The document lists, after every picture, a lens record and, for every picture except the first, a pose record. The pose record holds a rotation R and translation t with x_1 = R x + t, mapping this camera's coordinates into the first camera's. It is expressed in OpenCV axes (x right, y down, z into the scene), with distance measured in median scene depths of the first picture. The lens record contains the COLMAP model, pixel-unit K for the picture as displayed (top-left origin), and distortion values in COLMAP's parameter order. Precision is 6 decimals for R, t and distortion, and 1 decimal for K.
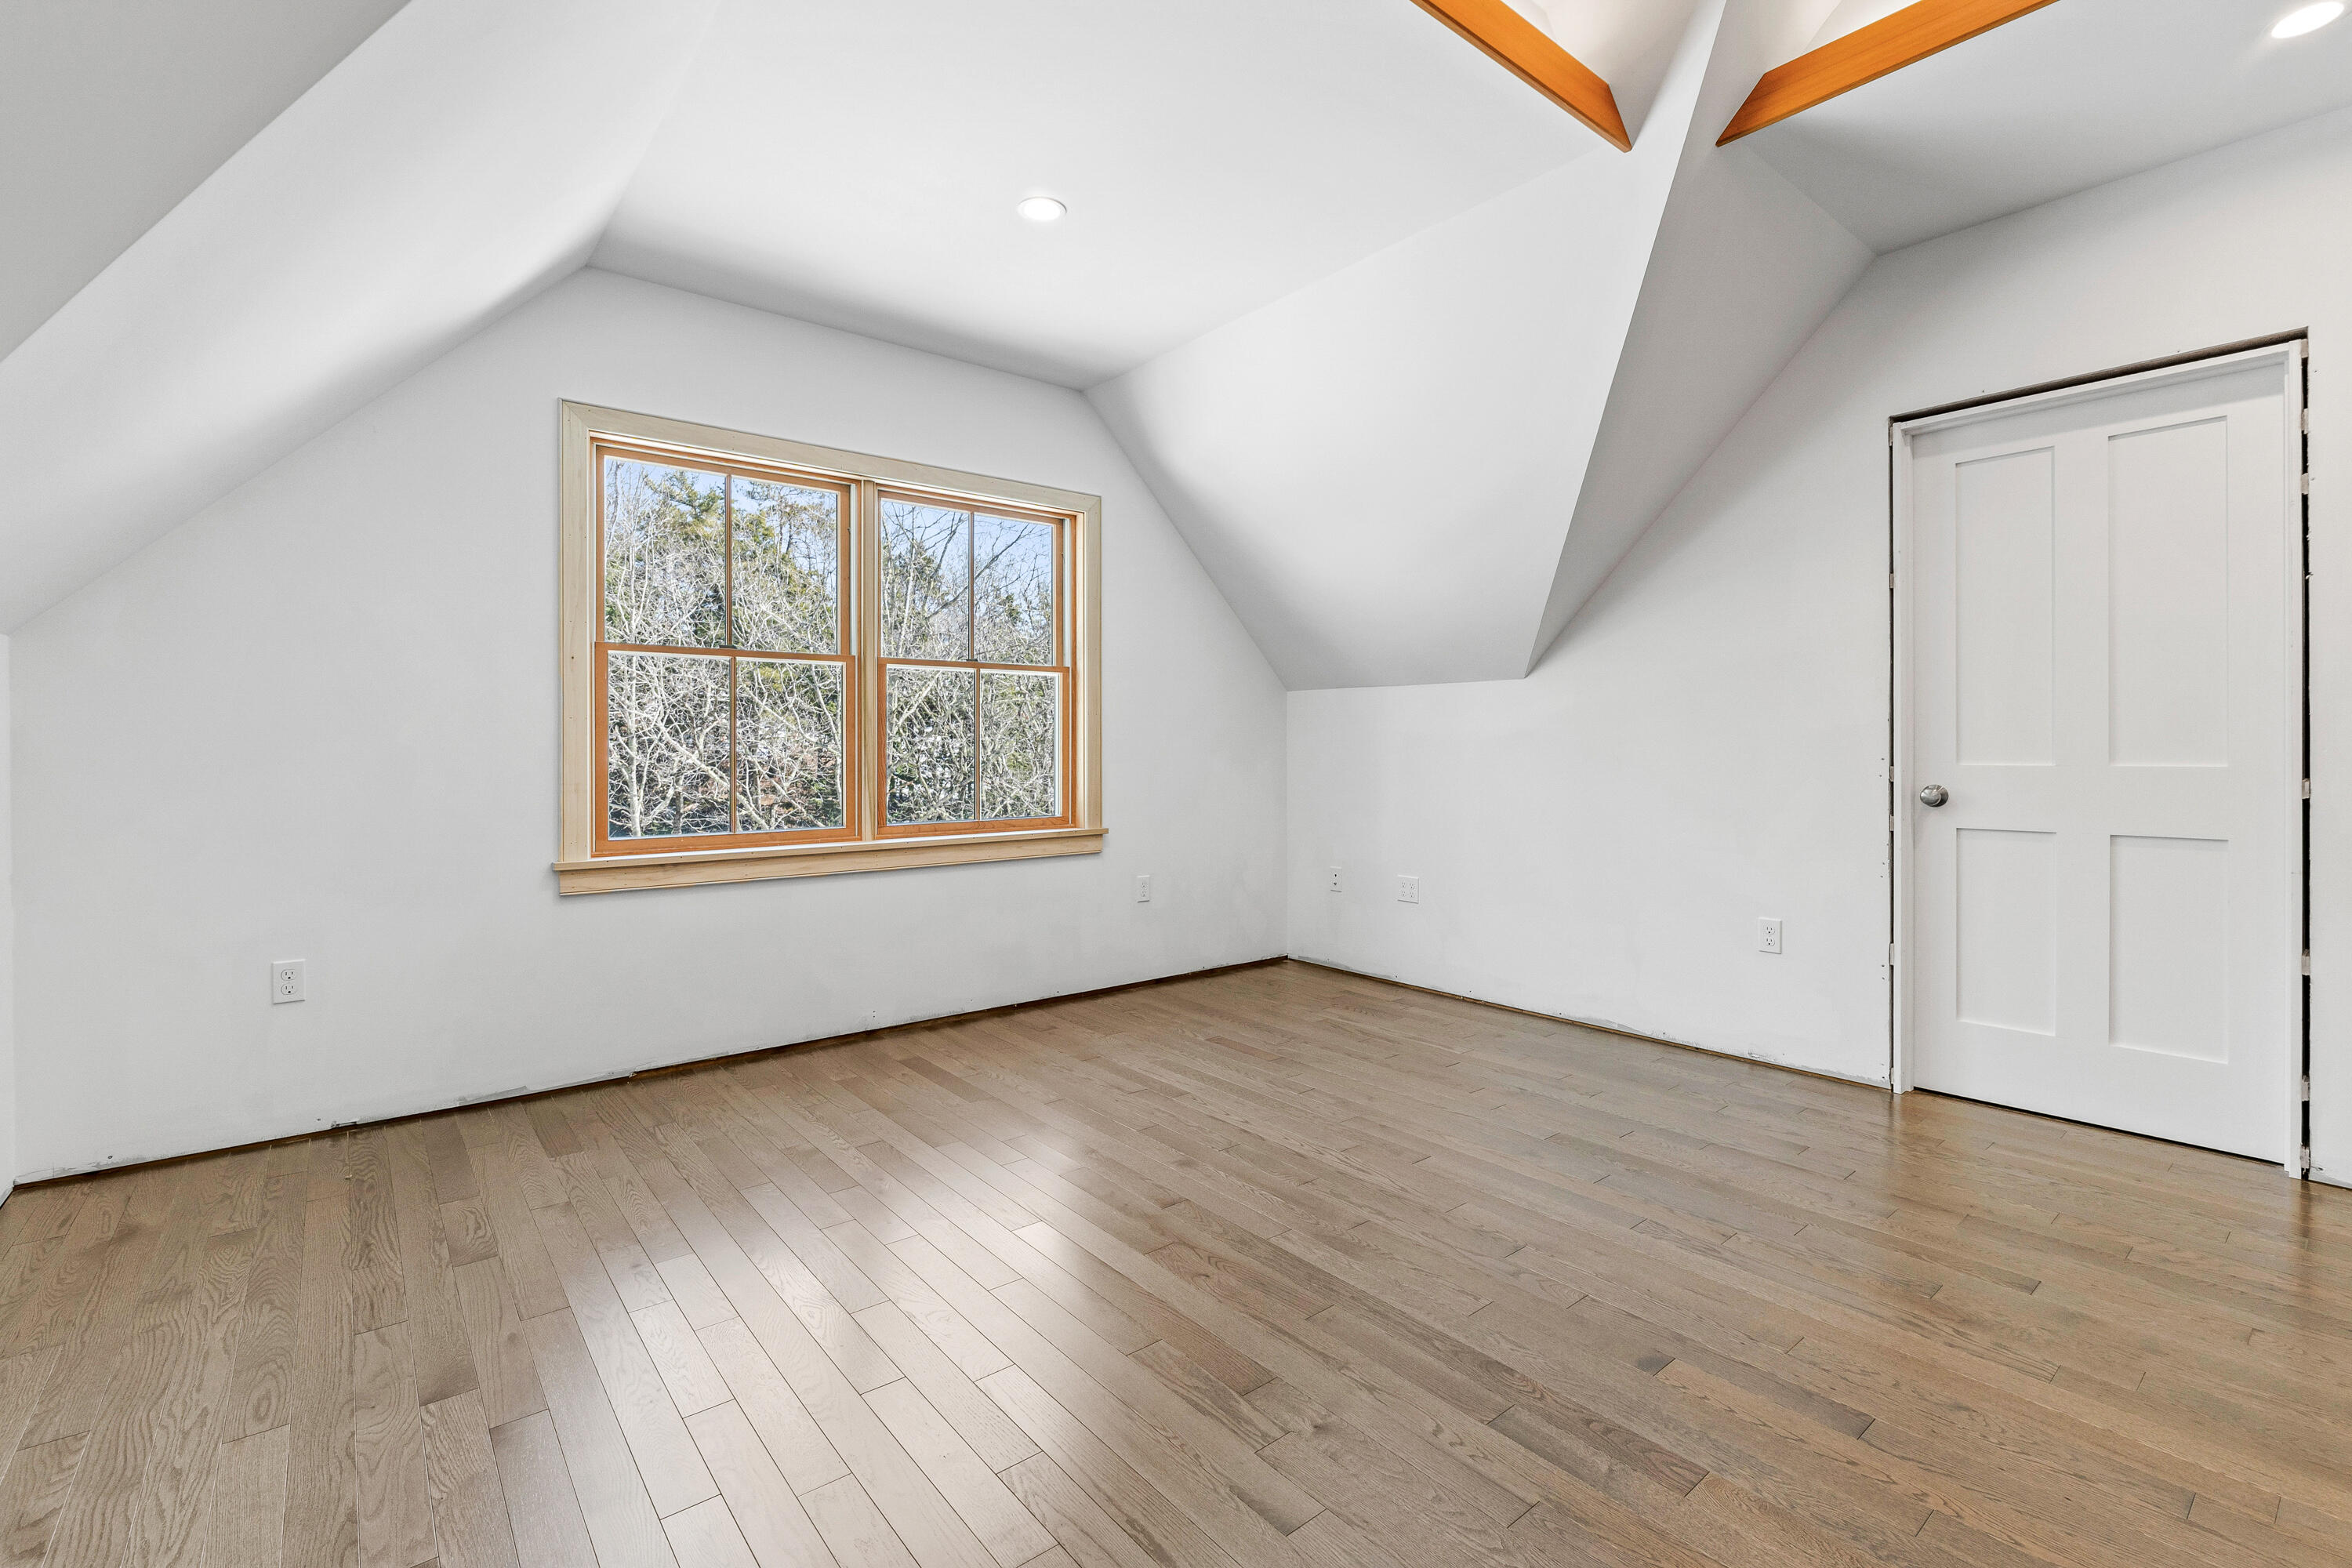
lens RADIAL K [[1032.7, 0, 1170.6], [0, 1032.7, 755.9], [0, 0, 1]] dist [0.000158, -0.000549]
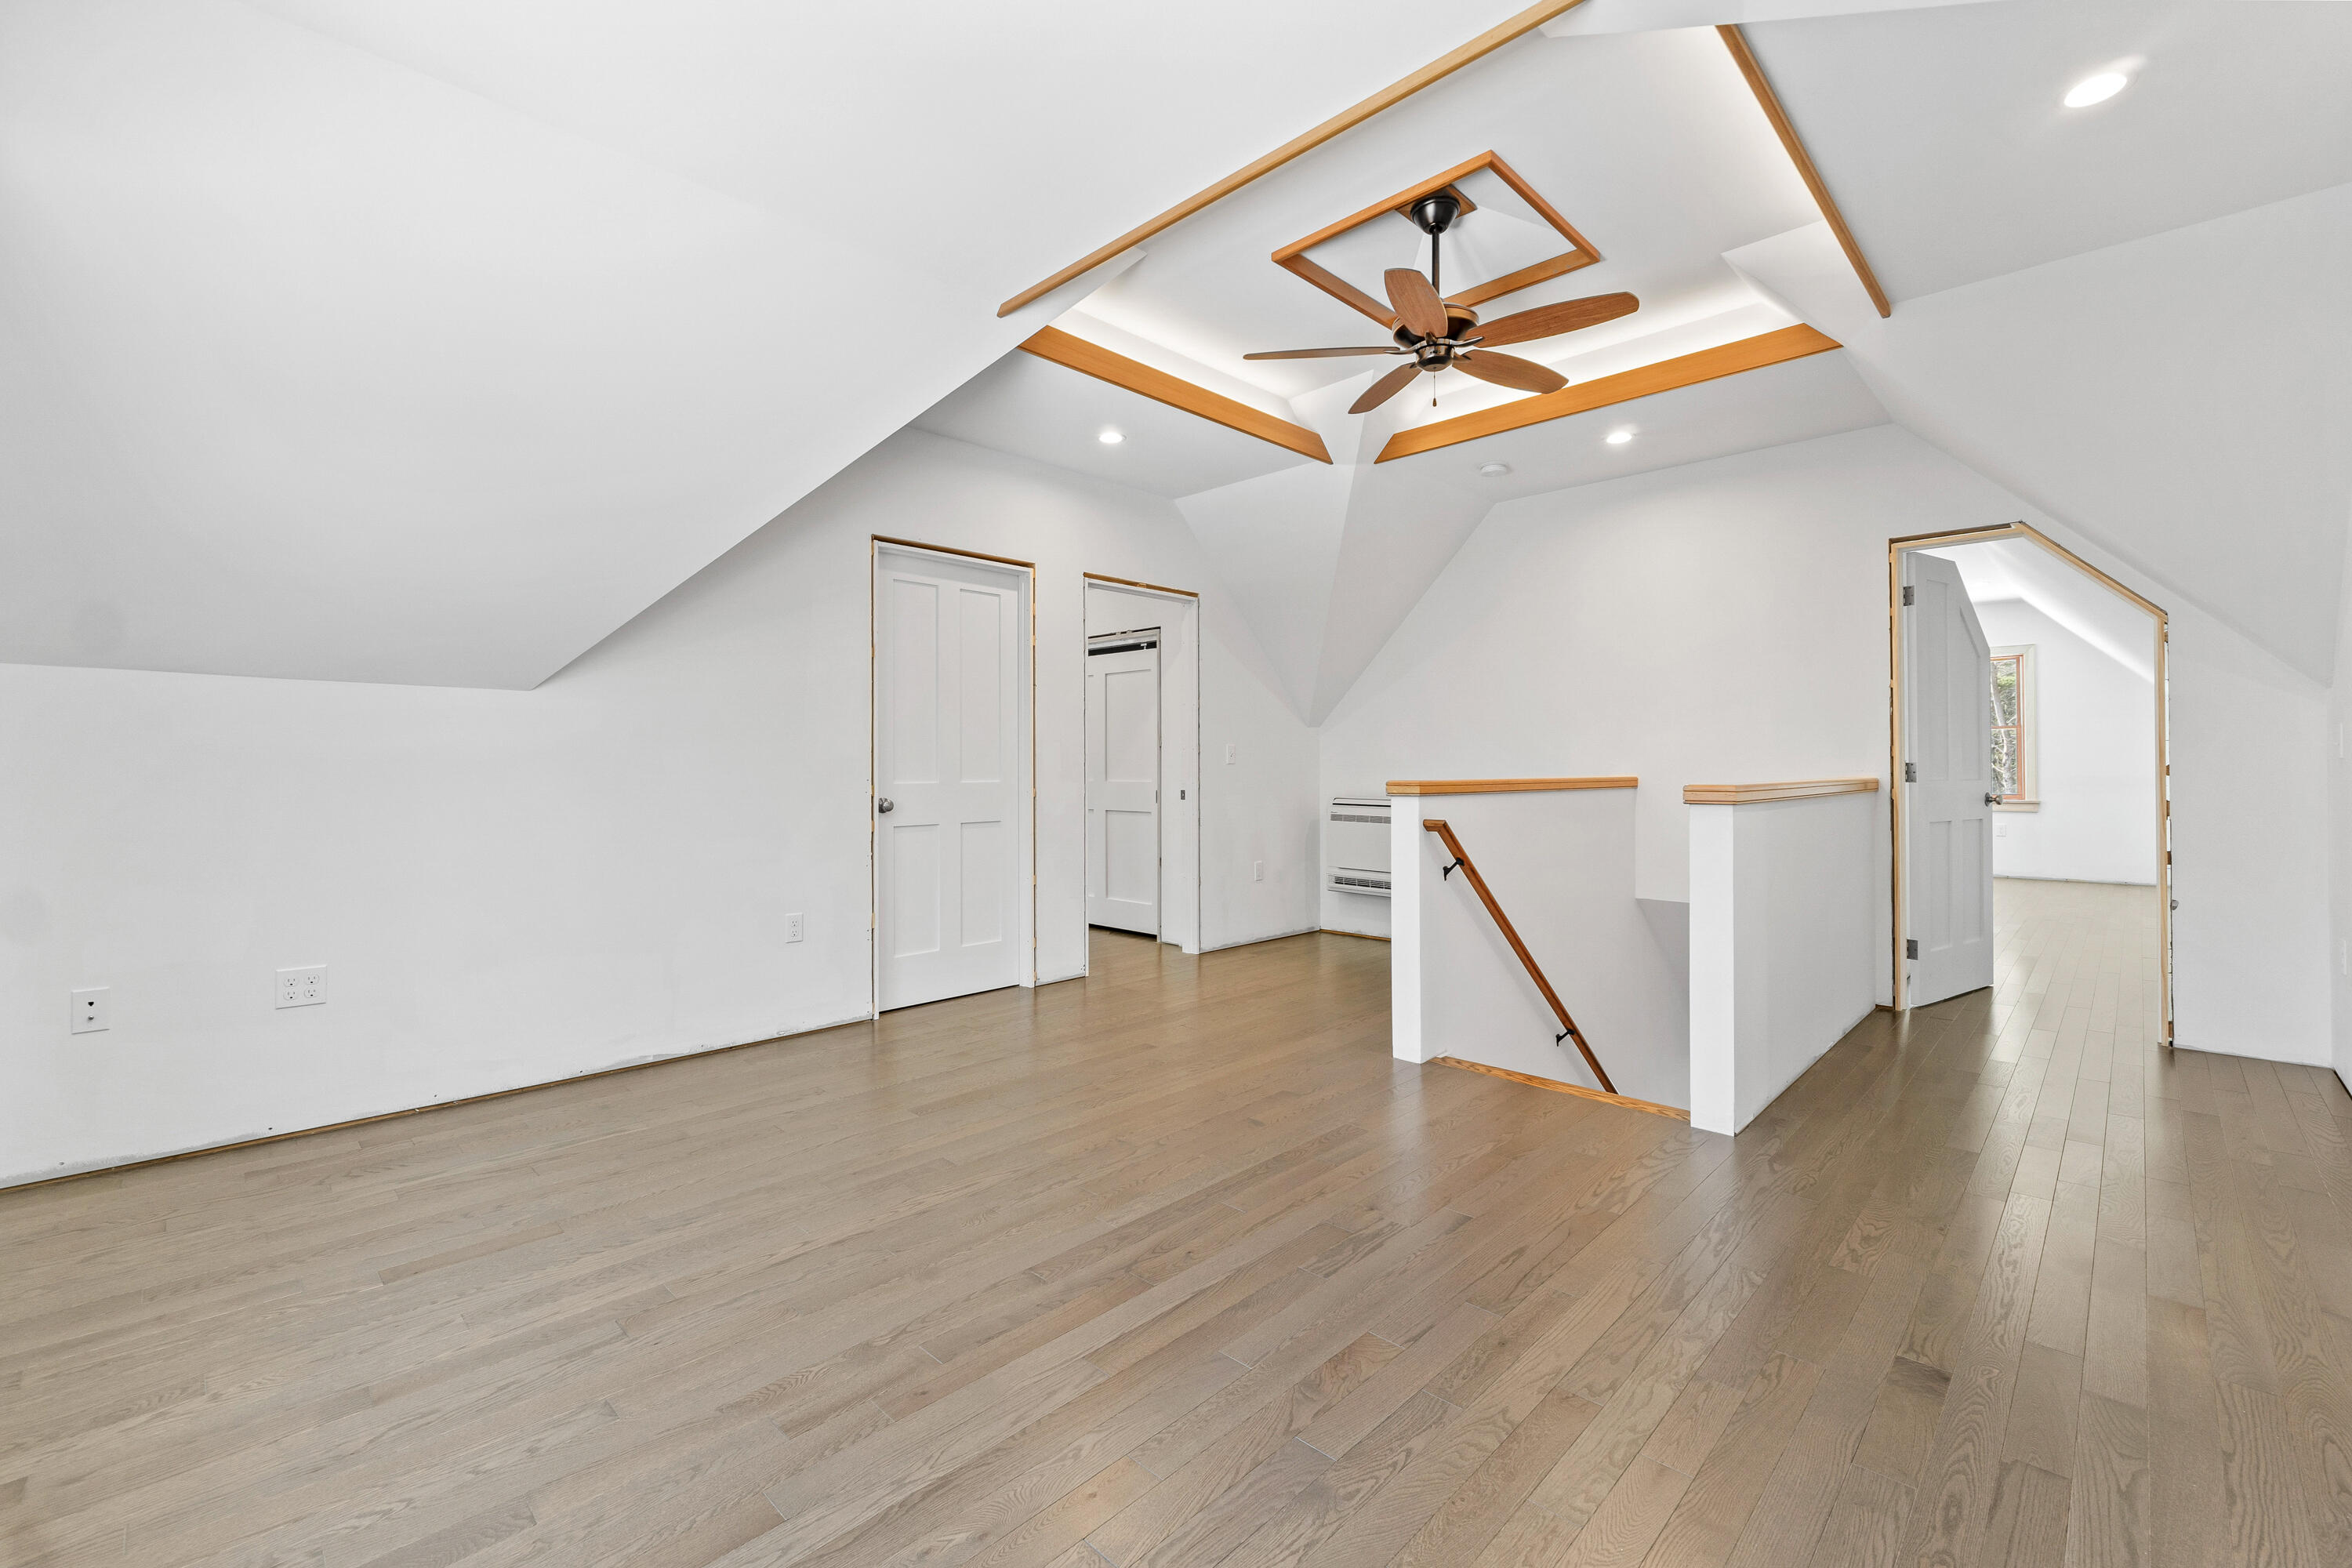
lens RADIAL K [[988.1, 0, 1164.2], [0, 988.1, 770.4], [0, 0, 1]] dist [-0.014078, 0.000764]
pose [[-0.110127, 0.003791, 0.993910, -0.793419], [0.014432, 0.999893, -0.002215, -0.001626], [-0.993813, 0.014100, -0.110170, 0.904450]]
